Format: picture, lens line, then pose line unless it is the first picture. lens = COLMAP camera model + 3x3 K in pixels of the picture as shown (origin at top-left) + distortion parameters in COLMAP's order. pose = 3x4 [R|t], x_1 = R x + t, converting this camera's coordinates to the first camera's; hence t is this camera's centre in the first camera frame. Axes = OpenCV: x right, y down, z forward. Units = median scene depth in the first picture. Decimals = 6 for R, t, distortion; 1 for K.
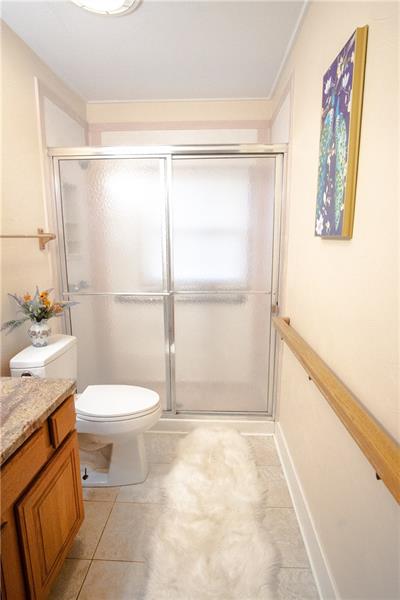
lens RADIAL K [[290.0, 0, 200.0], [0, 290.0, 300.0], [0, 0, 1]] dist [-0.000427, 0.000009]
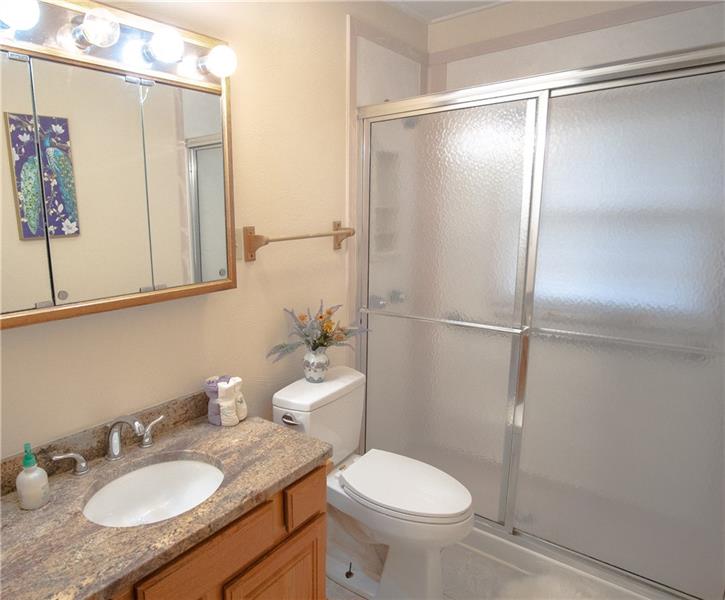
lens RADIAL K [[458.9, 0, 362.5], [0, 458.9, 300.0], [0, 0, 1]] dist [-0.000276, -0.000202]
pose [[0.814883, 0.133190, -0.564115, 0.190109], [-0.118121, 0.990977, 0.063344, -0.138782], [0.567462, 0.015016, 0.823263, 0.093172]]
